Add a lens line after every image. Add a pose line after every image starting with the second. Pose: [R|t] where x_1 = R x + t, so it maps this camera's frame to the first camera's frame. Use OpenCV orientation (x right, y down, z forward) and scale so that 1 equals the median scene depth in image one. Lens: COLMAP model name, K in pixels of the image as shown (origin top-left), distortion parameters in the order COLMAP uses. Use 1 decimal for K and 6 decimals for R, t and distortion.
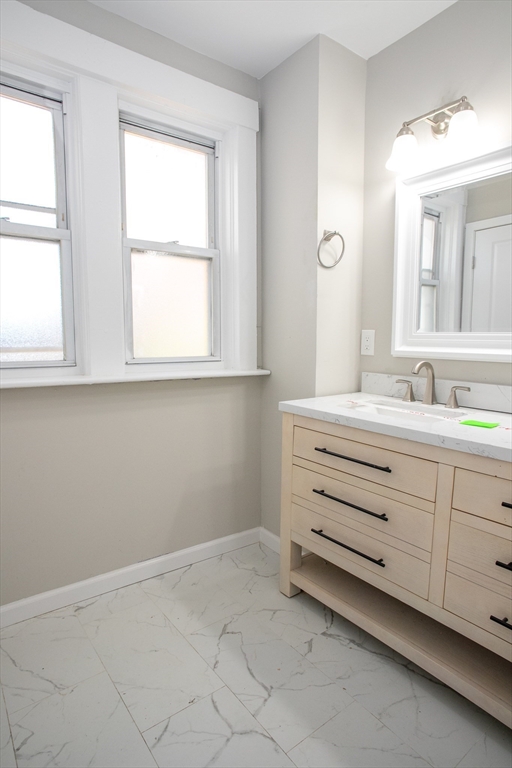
lens RADIAL K [[438.1, 0, 256.4], [0, 438.1, 386.8], [0, 0, 1]] dist [-0.068434, 0.042559]
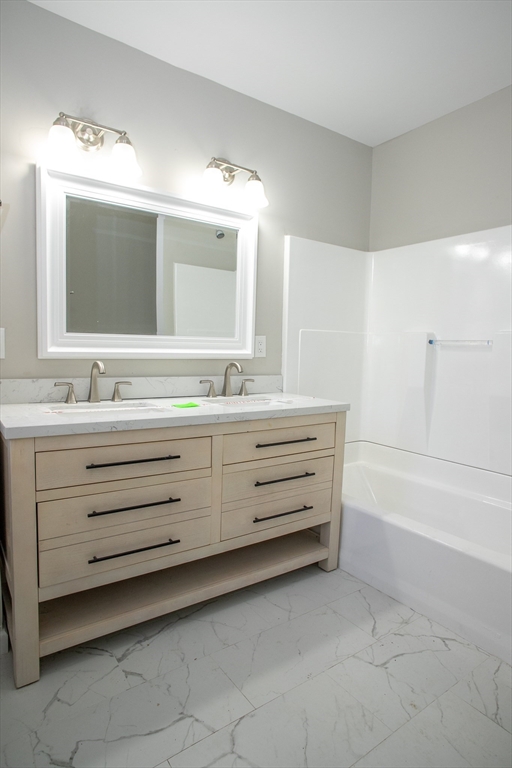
lens RADIAL K [[438.1, 0, 255.9], [0, 438.1, 384.5], [0, 0, 1]] dist [-0.068434, 0.042559]
pose [[0.039140, -0.093349, 0.994864, -0.713020], [0.087644, 0.992110, 0.089642, -0.071020], [-0.995383, 0.083686, 0.047013, 0.636862]]
